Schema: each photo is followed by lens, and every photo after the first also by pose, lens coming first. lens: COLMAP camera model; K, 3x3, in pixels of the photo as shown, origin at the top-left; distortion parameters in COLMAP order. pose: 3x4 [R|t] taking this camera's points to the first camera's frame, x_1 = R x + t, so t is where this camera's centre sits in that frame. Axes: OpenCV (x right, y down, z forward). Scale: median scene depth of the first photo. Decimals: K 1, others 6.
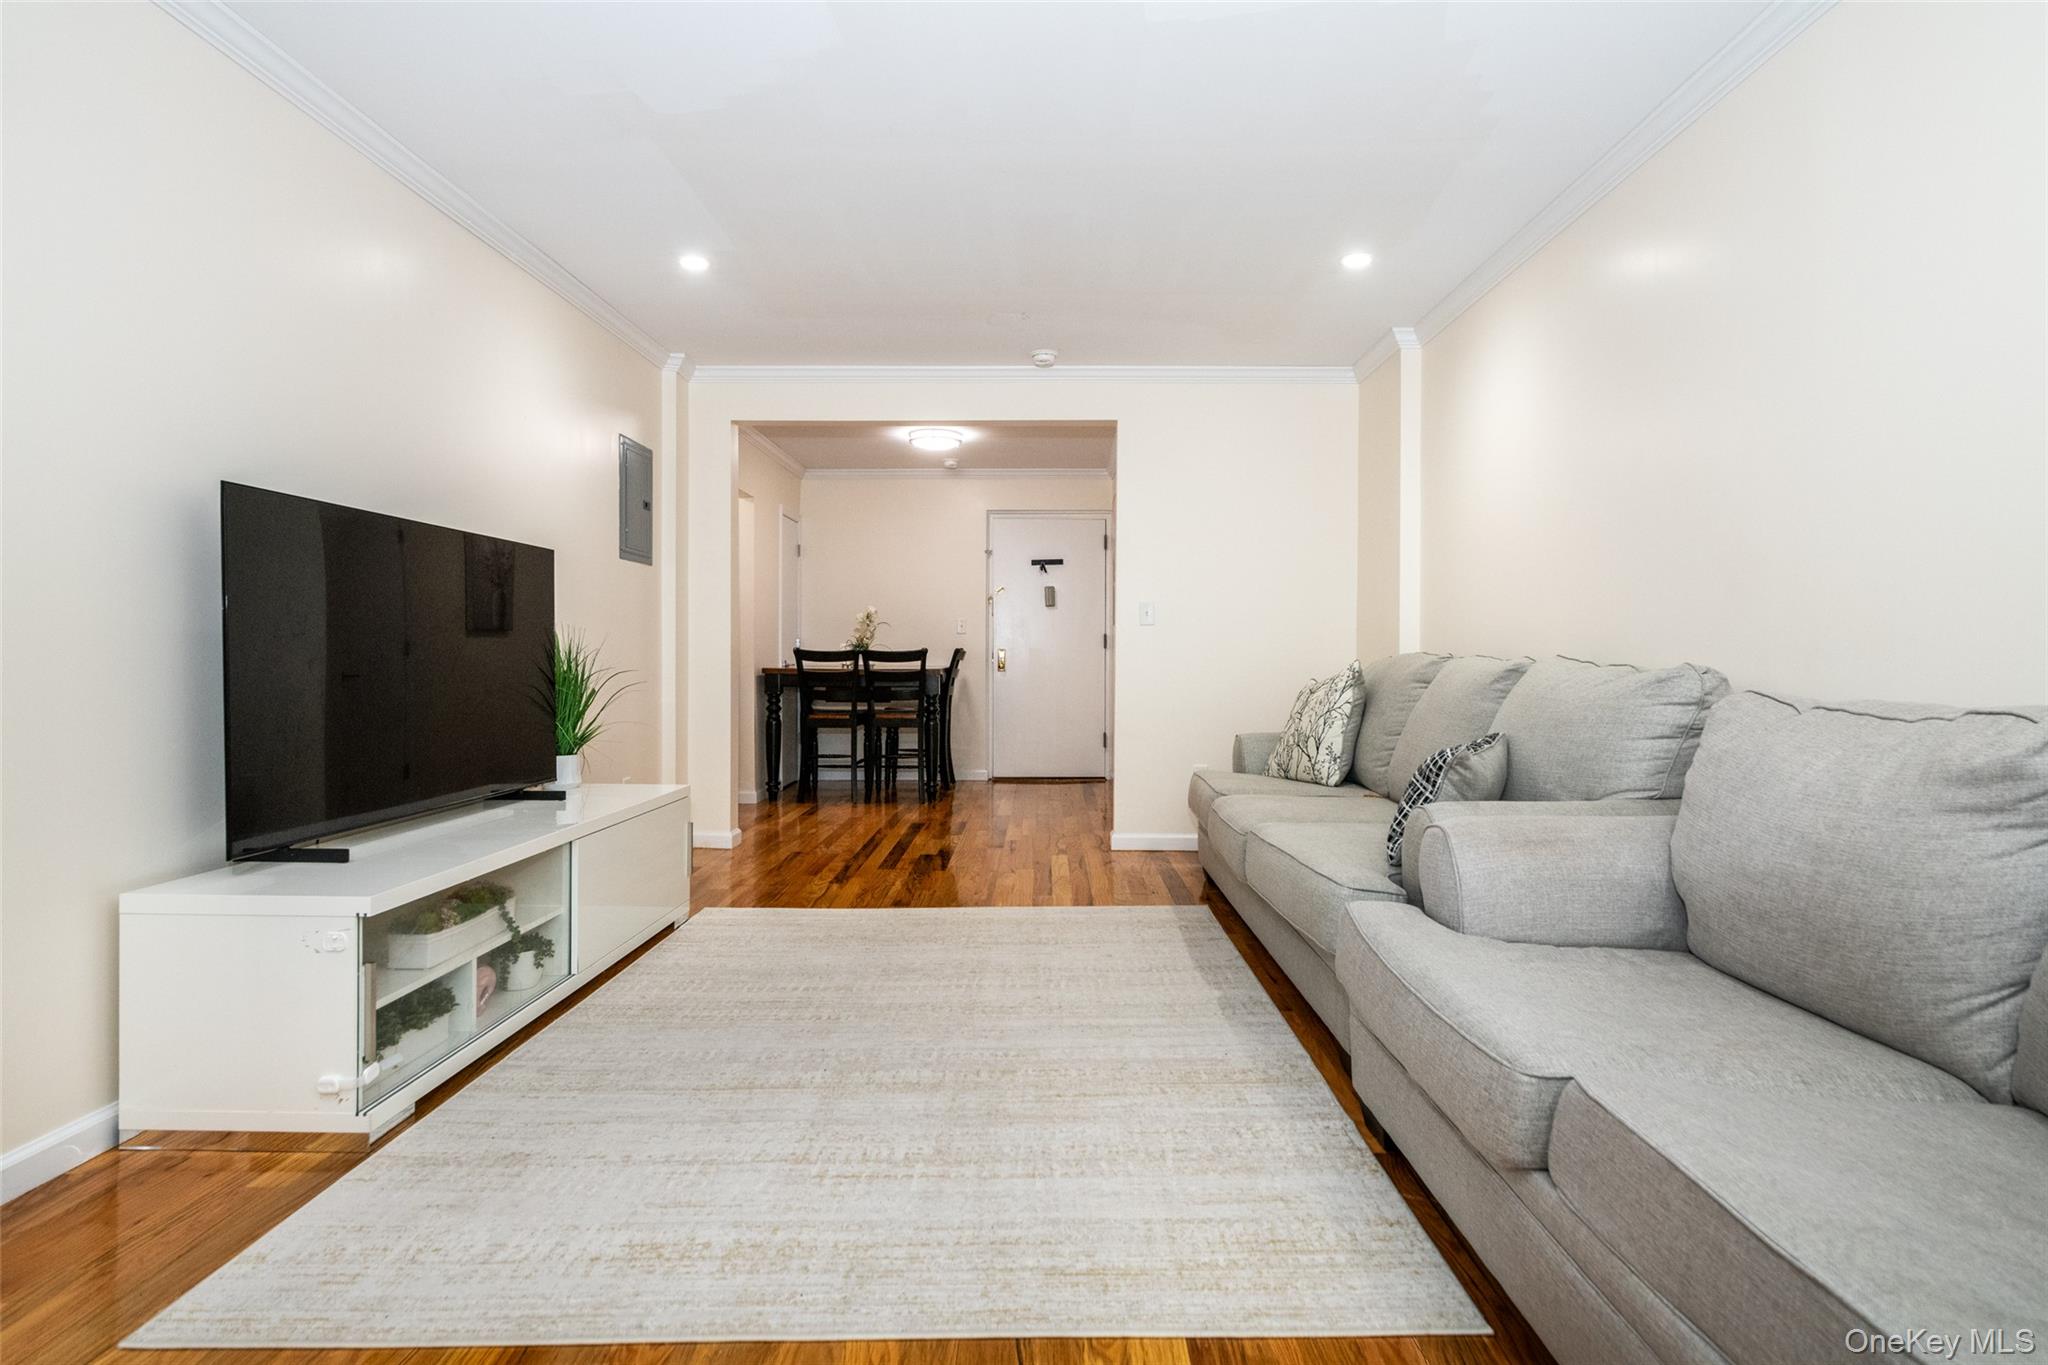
lens RADIAL K [[1020.3, 0, 1053.6], [0, 1020.3, 664.4], [0, 0, 1]] dist [0.004821, -0.000293]
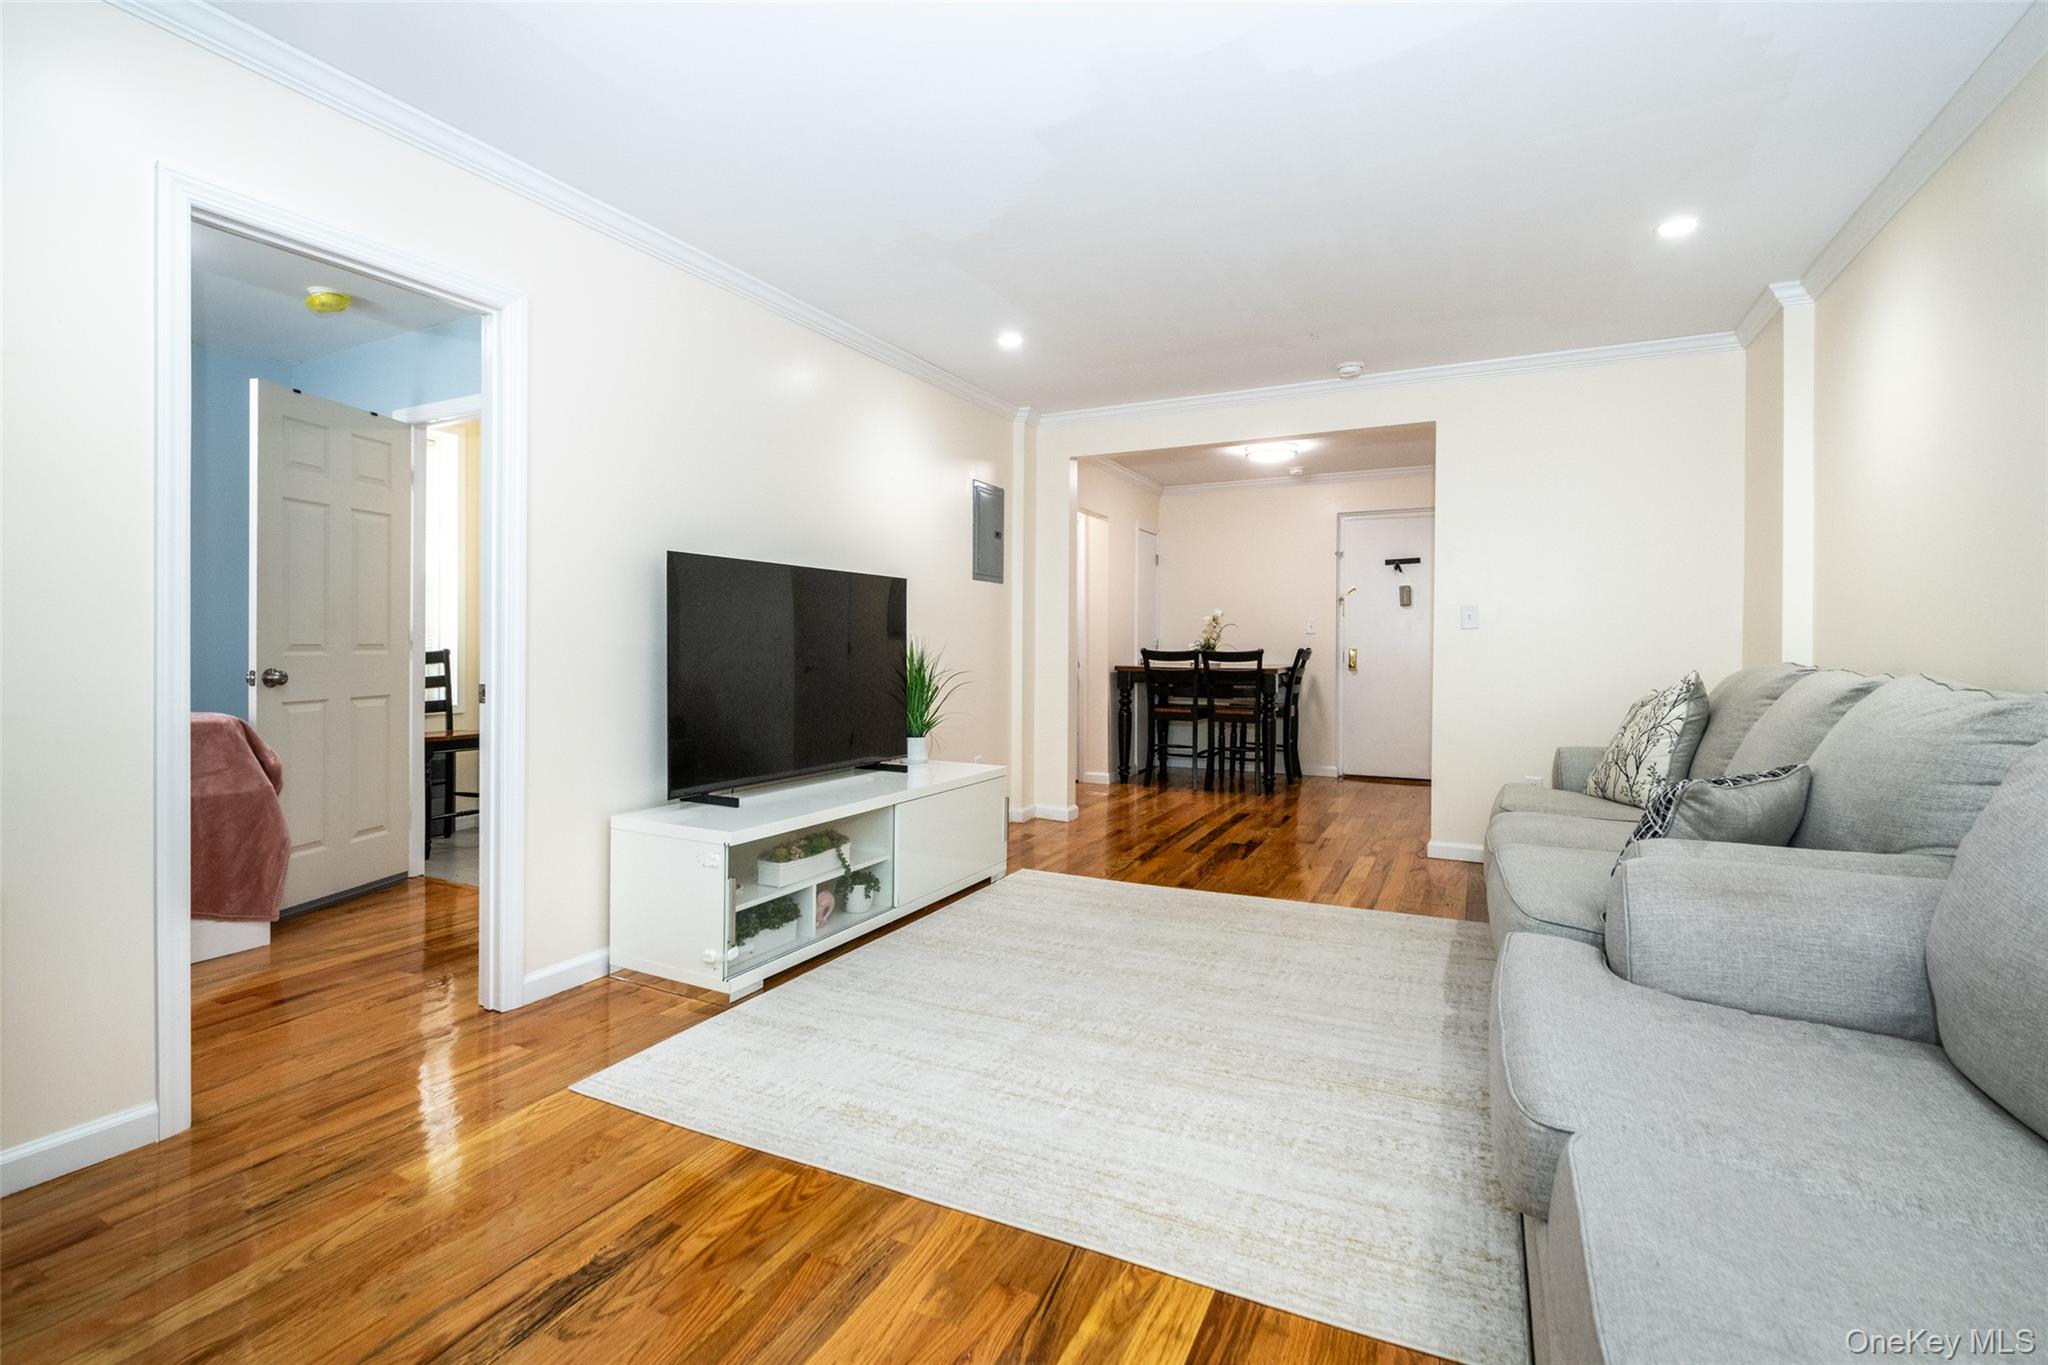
lens RADIAL K [[962.1, 0, 998.9], [0, 962.1, 646.4], [0, 0, 1]] dist [0.001208, -0.001356]
pose [[0.886140, 0.003253, -0.463406, 0.235820], [-0.007148, 0.999952, -0.006648, -0.024710], [0.463363, 0.009203, 0.886121, -0.033985]]
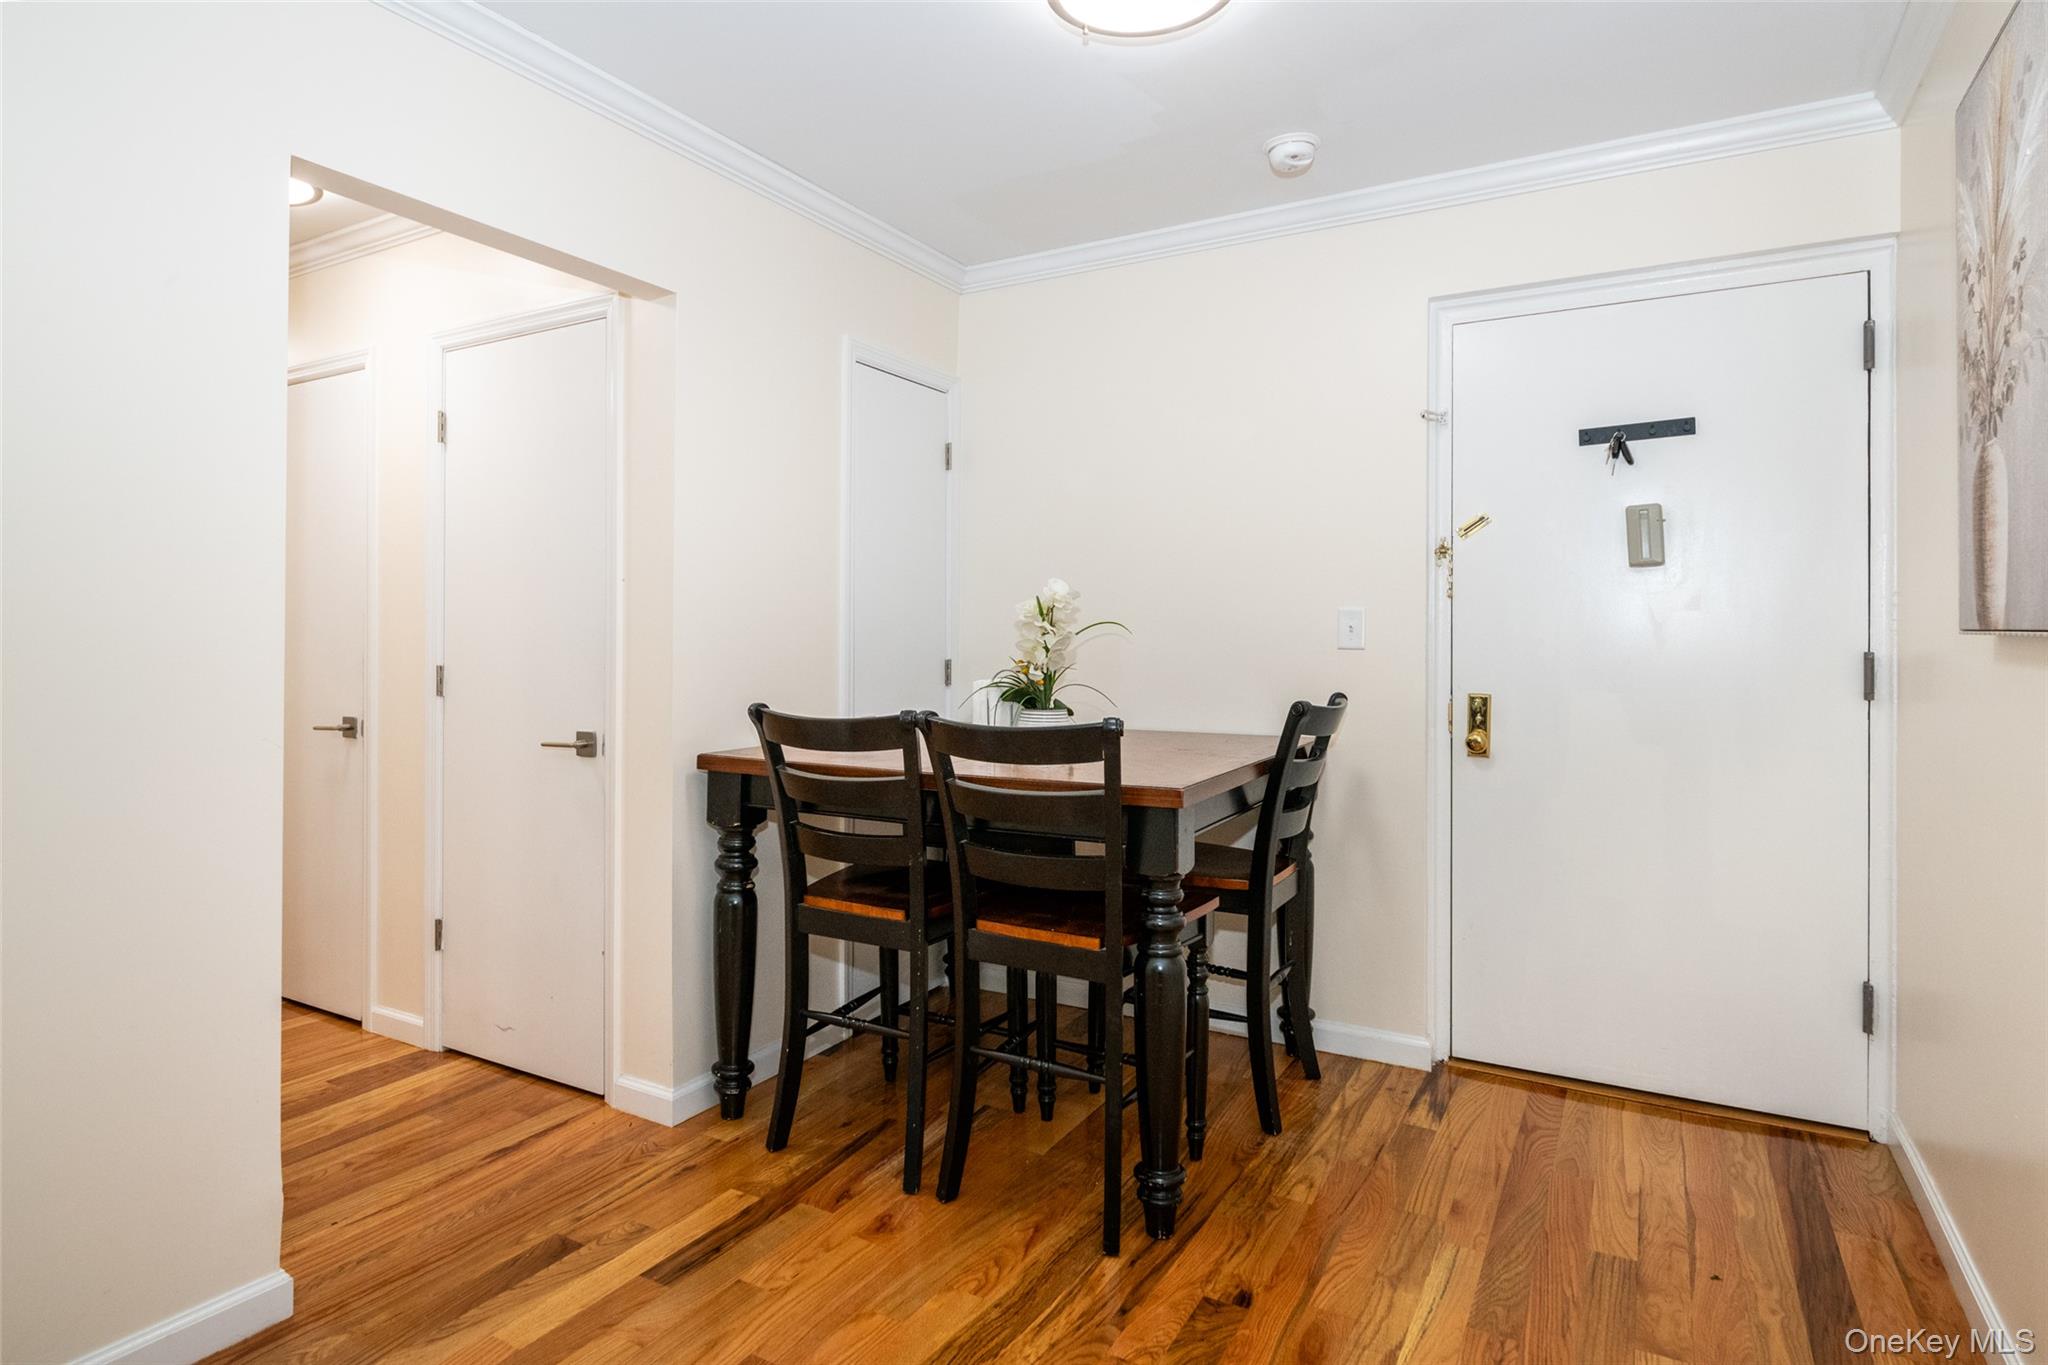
lens RADIAL K [[962.1, 0, 998.9], [0, 962.1, 646.4], [0, 0, 1]] dist [0.001208, -0.001356]
pose [[0.823834, 0.001284, -0.566830, 0.001496], [-0.006507, 0.999953, -0.007192, -0.082564], [0.566794, 0.009613, 0.823804, 1.861914]]
